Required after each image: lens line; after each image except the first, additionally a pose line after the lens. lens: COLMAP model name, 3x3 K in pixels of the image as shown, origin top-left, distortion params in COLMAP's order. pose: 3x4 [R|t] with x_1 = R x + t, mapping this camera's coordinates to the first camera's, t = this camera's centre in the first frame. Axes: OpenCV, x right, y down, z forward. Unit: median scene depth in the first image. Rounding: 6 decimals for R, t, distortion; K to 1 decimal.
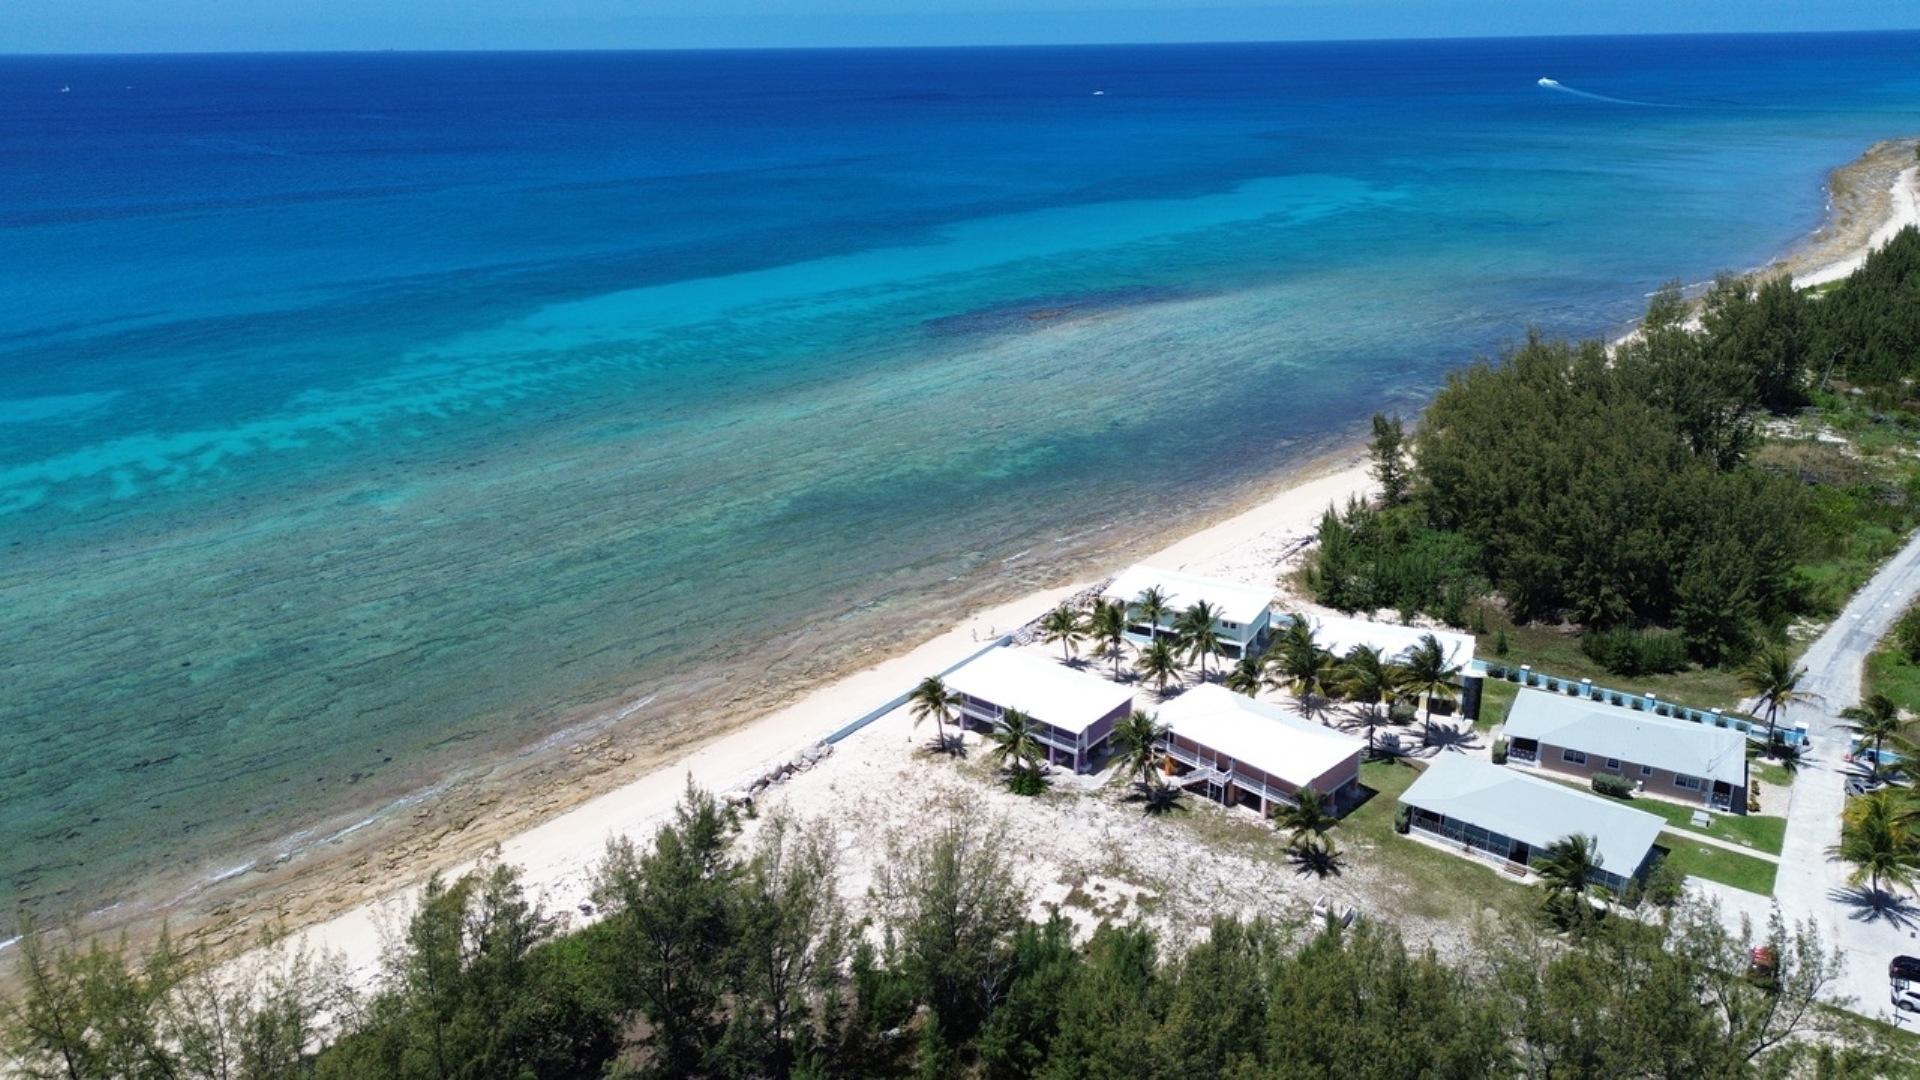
lens RADIAL K [[1353.7, 0, 960.0], [0, 1353.7, 540.0], [0, 0, 1]] dist [0.074444, -0.093345]
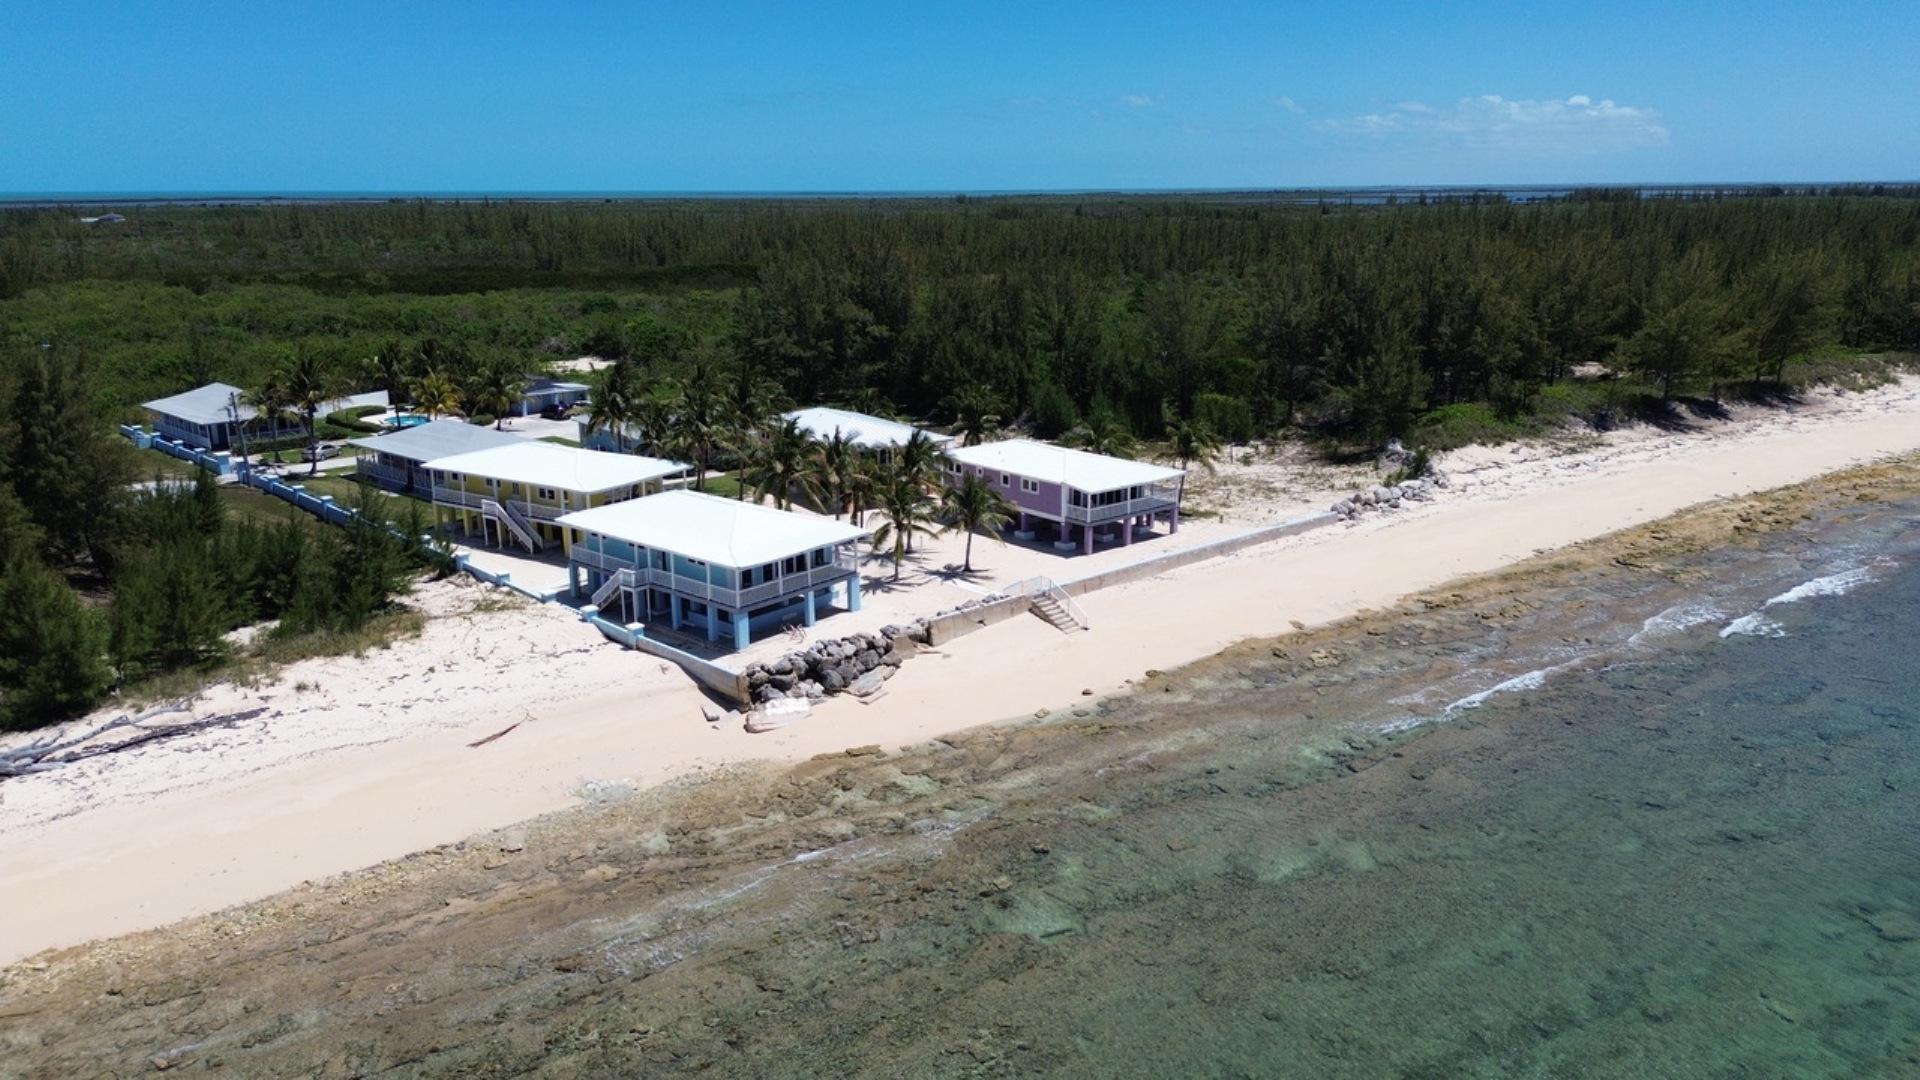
lens RADIAL K [[1353.7, 0, 960.0], [0, 1353.7, 540.0], [0, 0, 1]] dist [0.074444, -0.093345]
pose [[-0.982299, -0.019364, 0.186315, -0.028752], [0.088359, 0.829134, 0.552023, -0.229914], [-0.165169, 0.558715, -0.812747, 1.325730]]
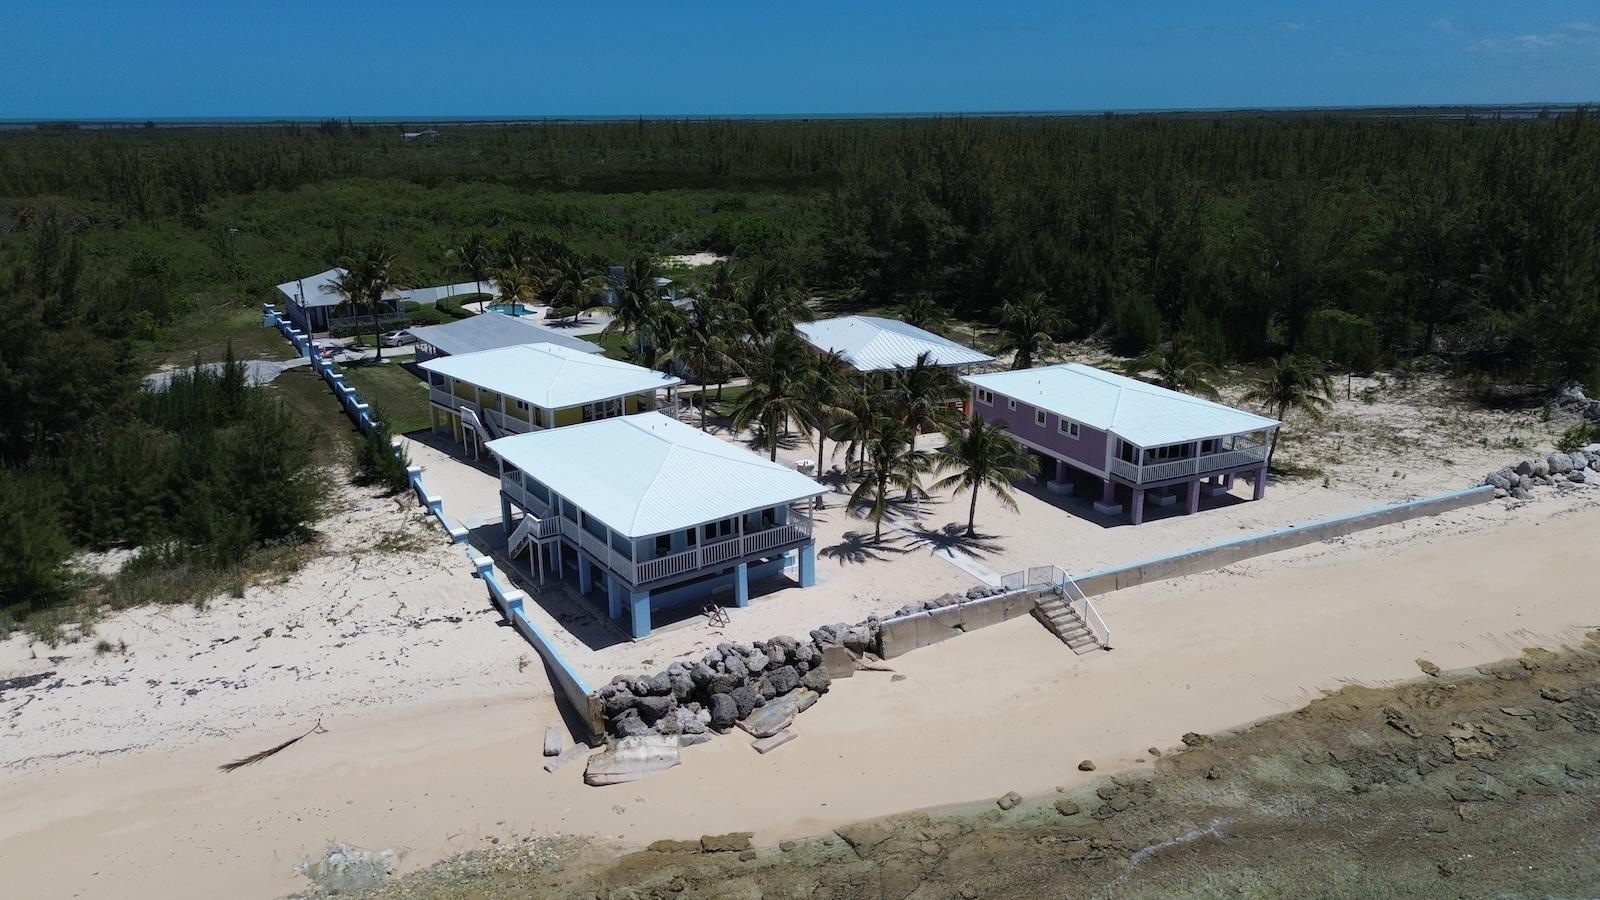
lens RADIAL K [[1128.1, 0, 800.0], [0, 1128.1, 450.0], [0, 0, 1]] dist [0.074444, -0.093345]
pose [[-0.902702, -0.092447, 0.420218, -0.030773], [0.172611, 0.816800, 0.550494, -0.150398], [-0.394126, 0.569466, -0.721369, 1.156877]]
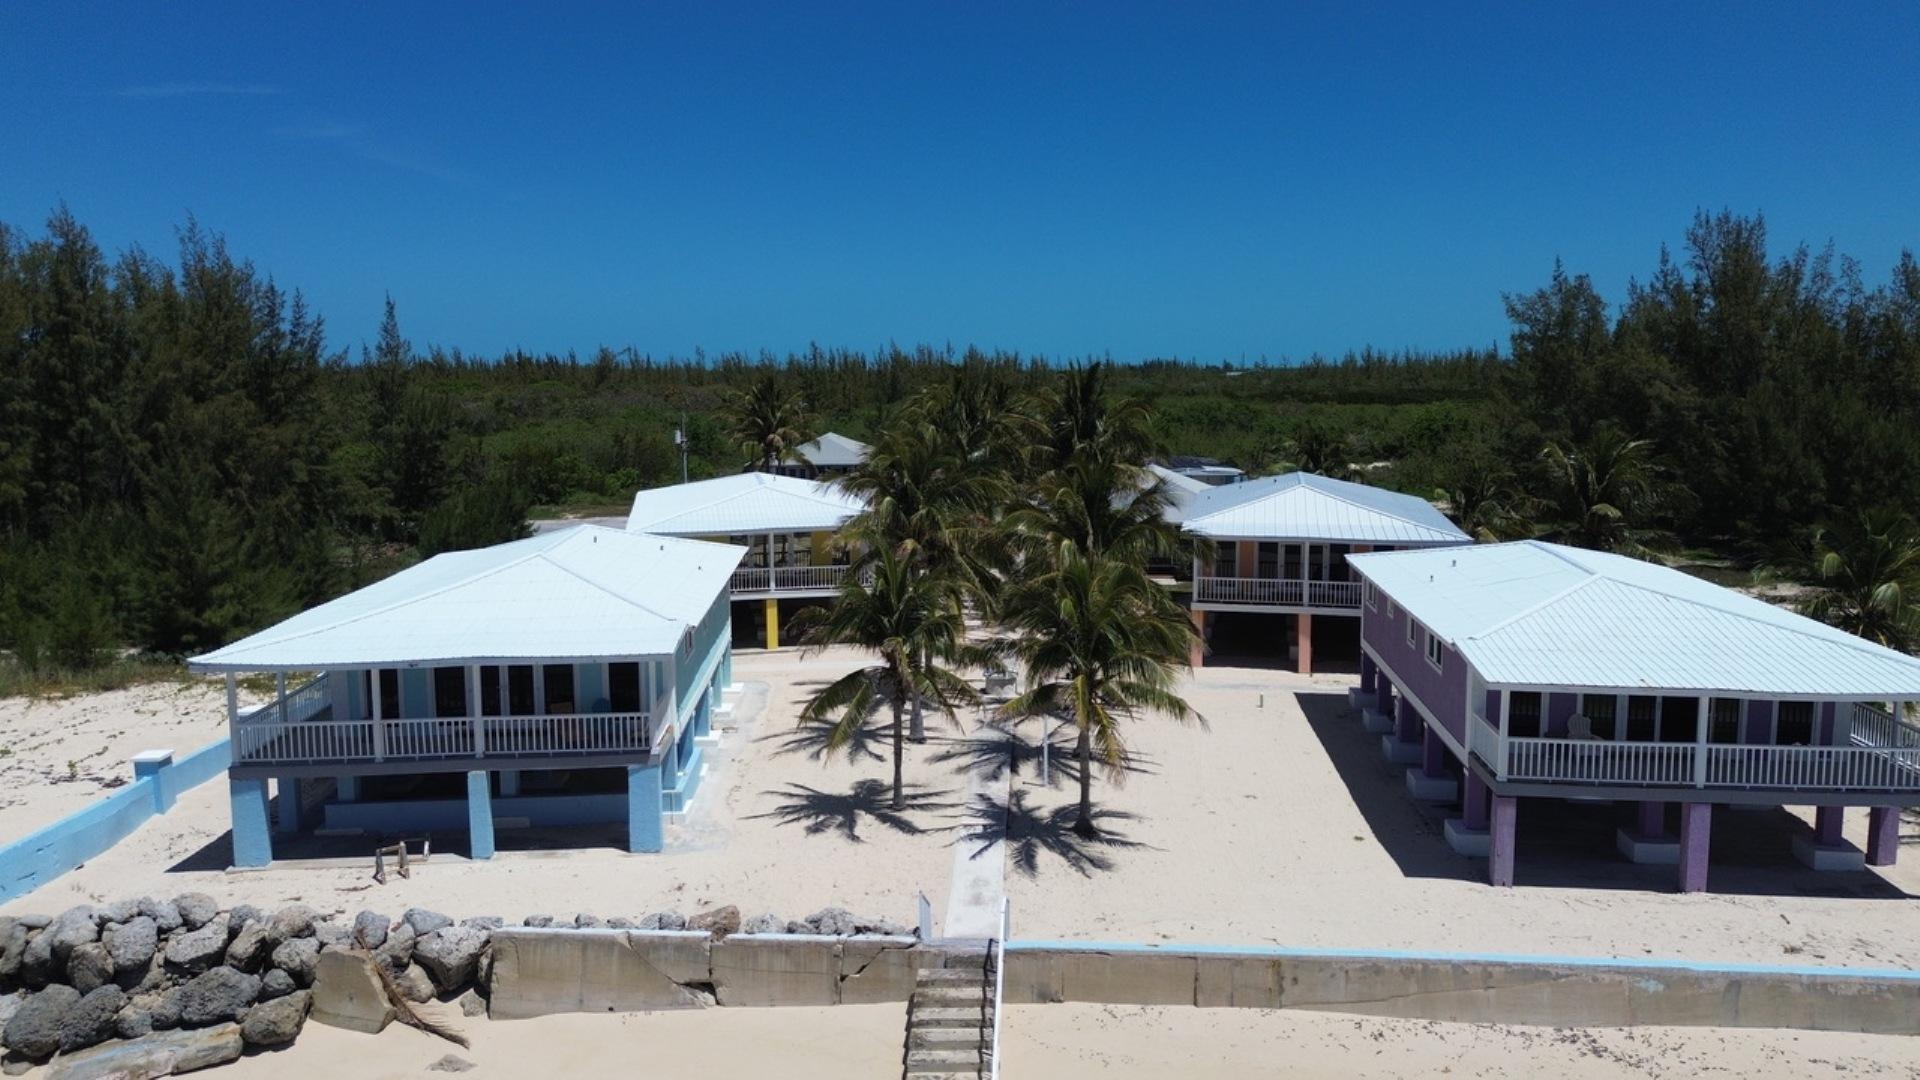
lens RADIAL K [[1346.3, 0, 960.0], [0, 1346.3, 540.0], [0, 0, 1]] dist [0.069734, -0.065070]
pose [[-0.548456, -0.080511, 0.832295, -0.082590], [0.297433, 0.911472, 0.284169, -0.019452], [-0.781492, 0.403406, -0.475956, 0.980827]]
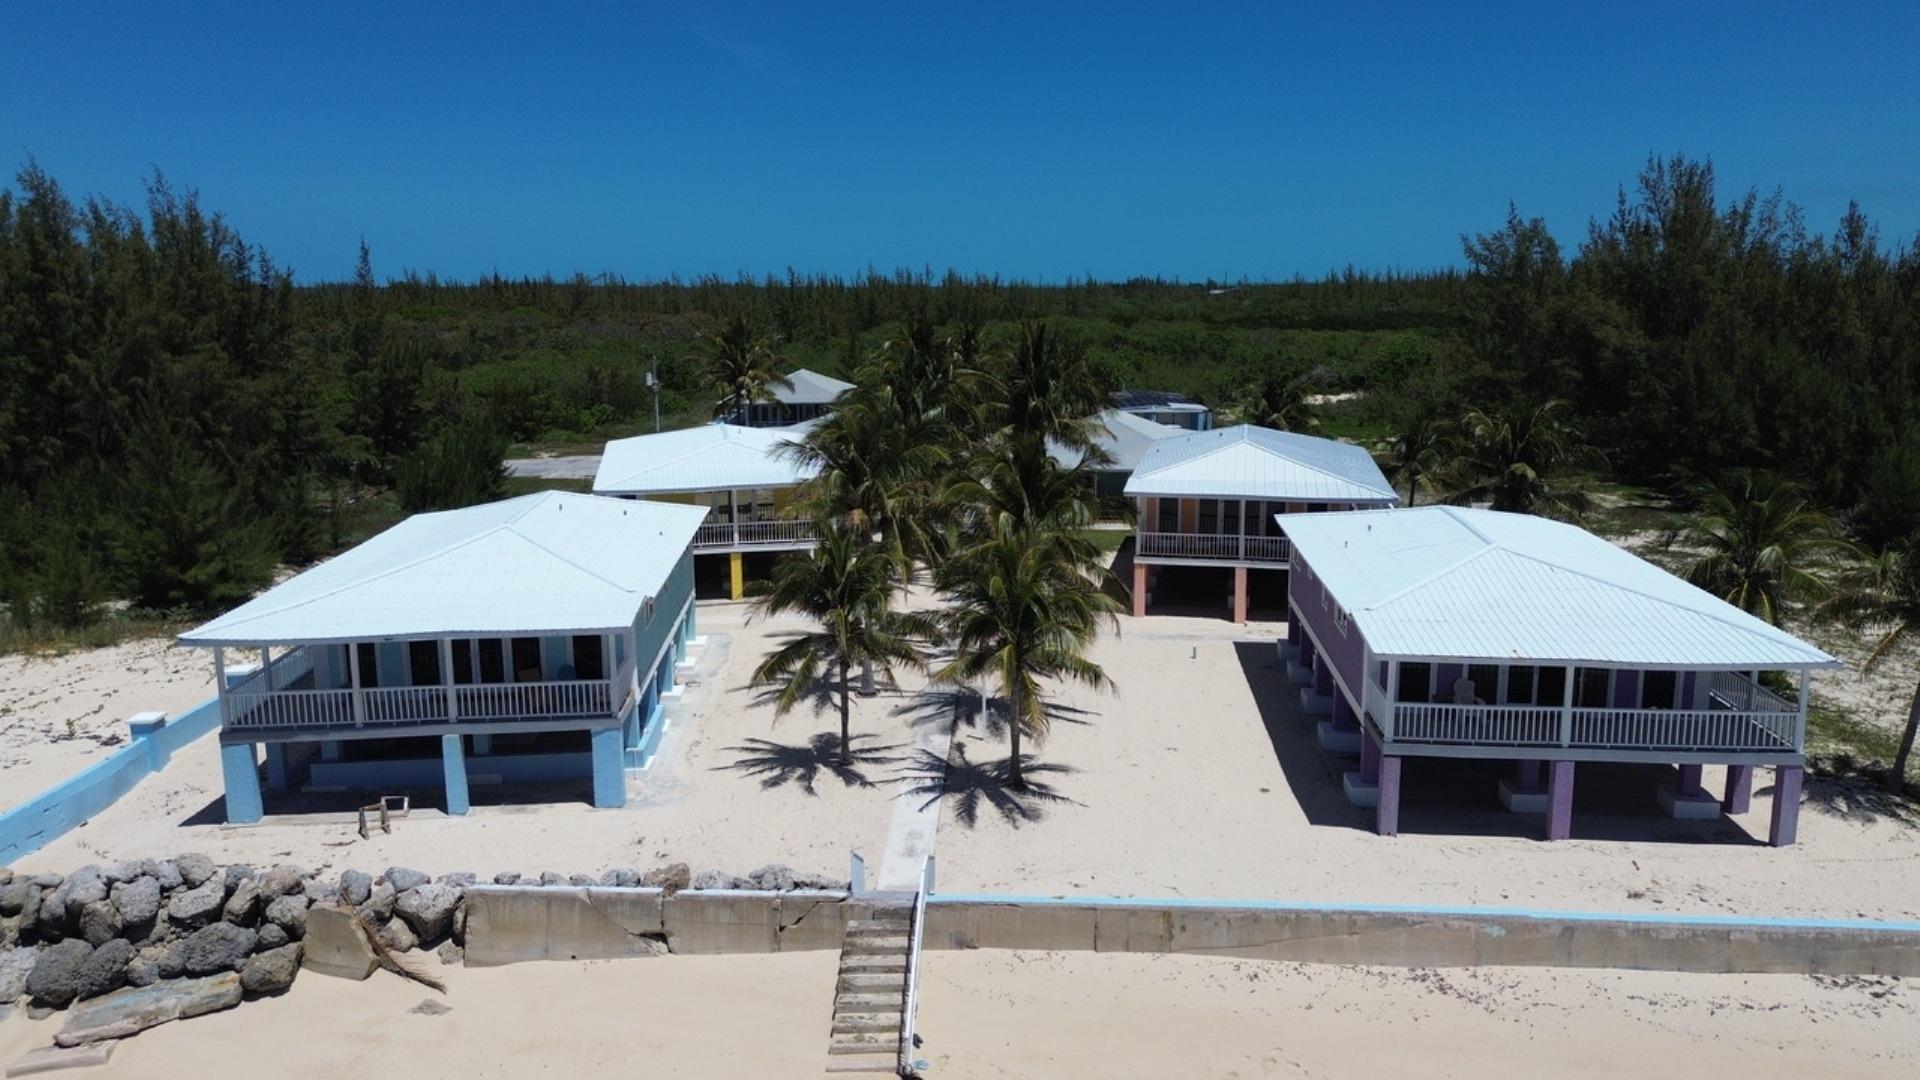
lens RADIAL K [[1346.3, 0, 960.0], [0, 1346.3, 540.0], [0, 0, 1]] dist [0.069734, -0.065070]
pose [[-0.558163, -0.129144, 0.819619, -0.097489], [0.296561, 0.891512, 0.342430, -0.029860], [-0.774923, 0.434199, -0.459310, 0.978131]]
